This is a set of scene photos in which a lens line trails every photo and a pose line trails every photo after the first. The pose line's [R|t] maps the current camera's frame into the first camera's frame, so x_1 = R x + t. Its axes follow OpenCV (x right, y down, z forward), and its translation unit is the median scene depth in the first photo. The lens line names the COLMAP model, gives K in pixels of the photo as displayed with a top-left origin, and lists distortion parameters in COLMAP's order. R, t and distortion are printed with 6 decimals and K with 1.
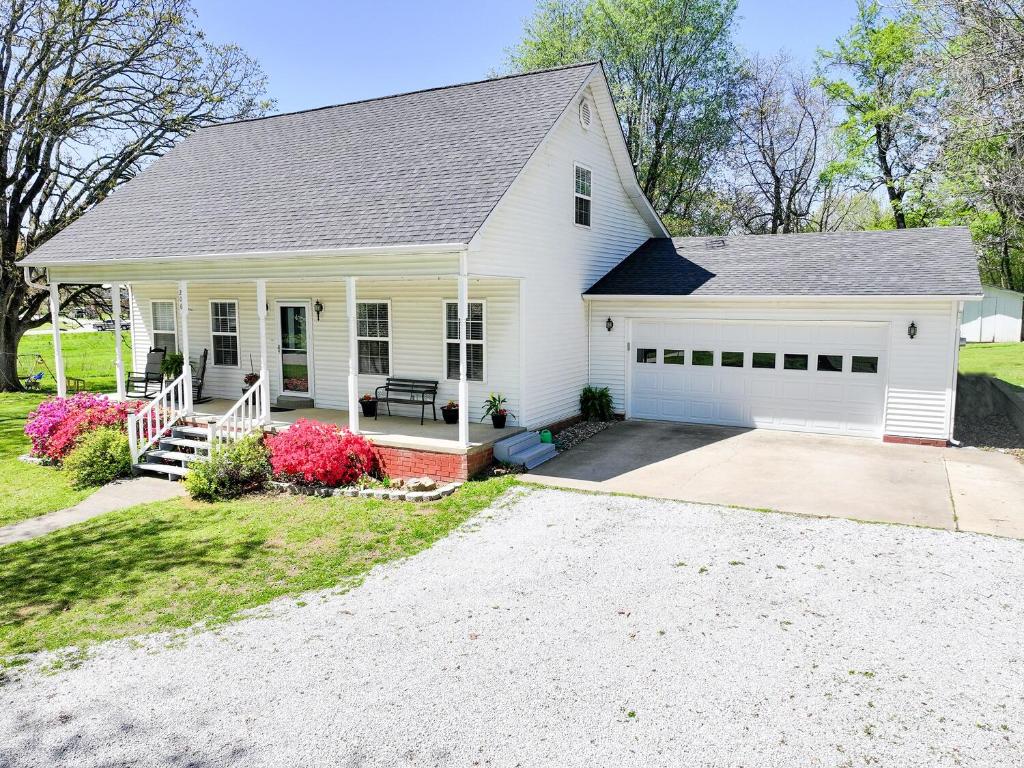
lens RADIAL K [[709.0, 0, 516.9], [0, 709.0, 382.7], [0, 0, 1]] dist [0.001583, 0.008120]
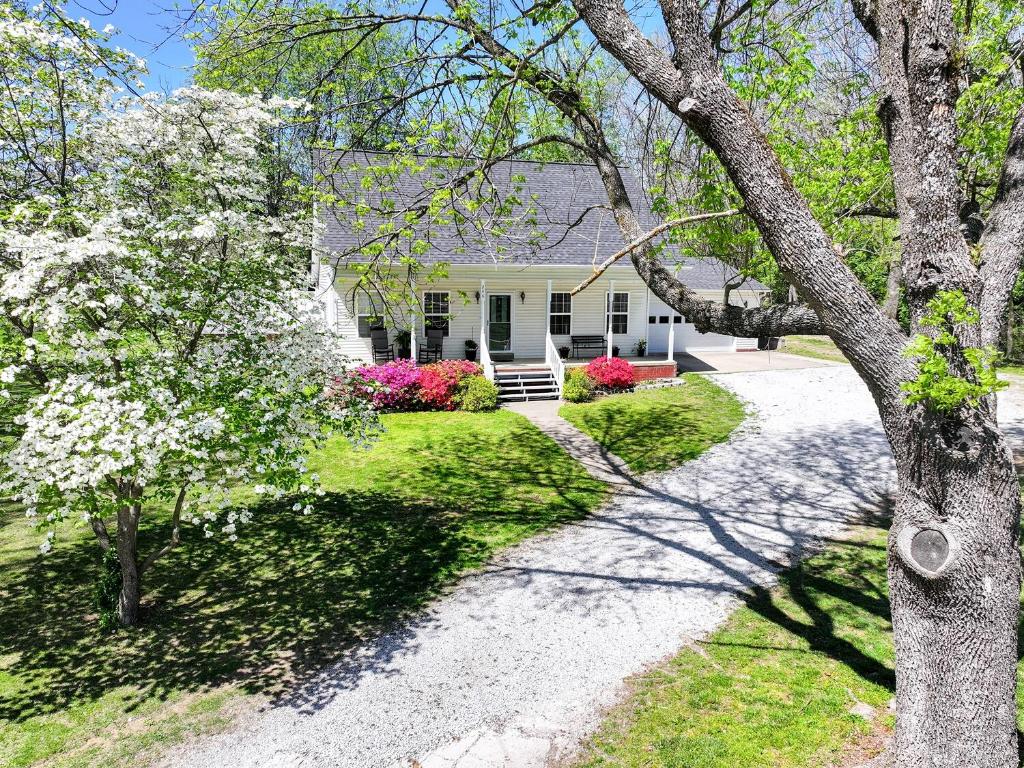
lens RADIAL K [[700.7, 0, 512.0], [0, 700.7, 384.0], [0, 0, 1]] dist [0.004778, 0.002506]
pose [[0.702028, -0.088357, 0.706647, -1.510301], [0.087188, 0.995472, 0.037853, 0.032057], [-0.706792, 0.035037, 0.706553, -0.112854]]
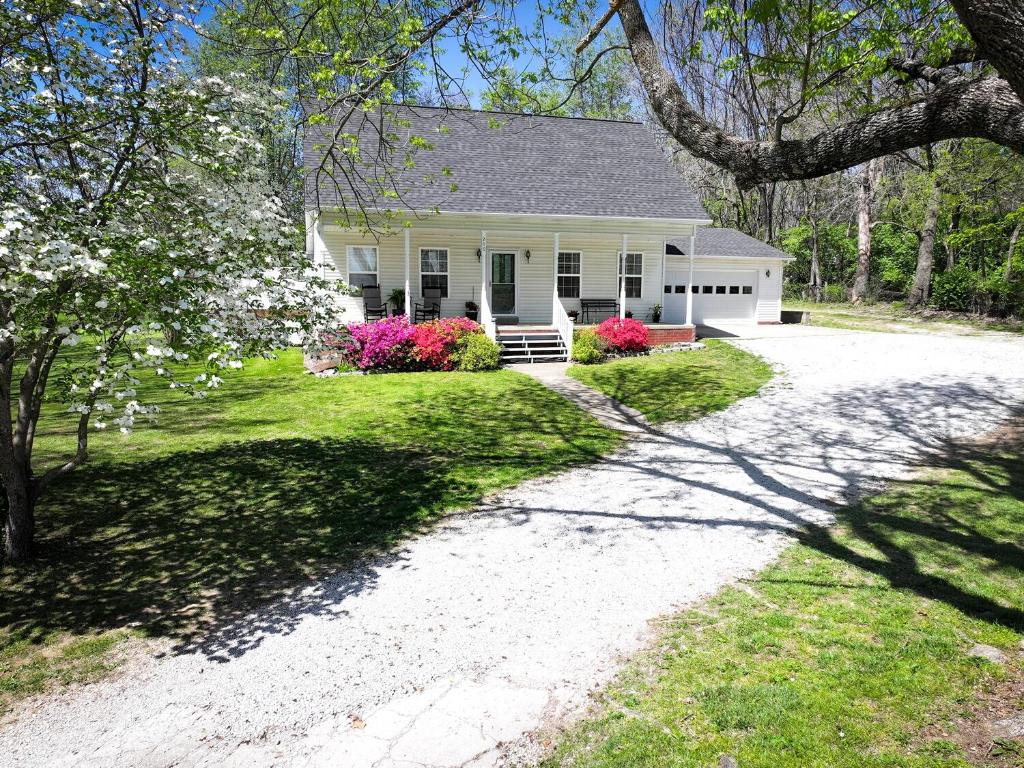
lens RADIAL K [[709.0, 0, 516.9], [0, 709.0, 382.7], [0, 0, 1]] dist [0.001583, 0.008120]
pose [[0.706151, -0.080832, 0.703432, -1.429562], [0.082646, 0.996081, 0.031495, 0.119263], [-0.703221, 0.035895, 0.710064, -0.036657]]
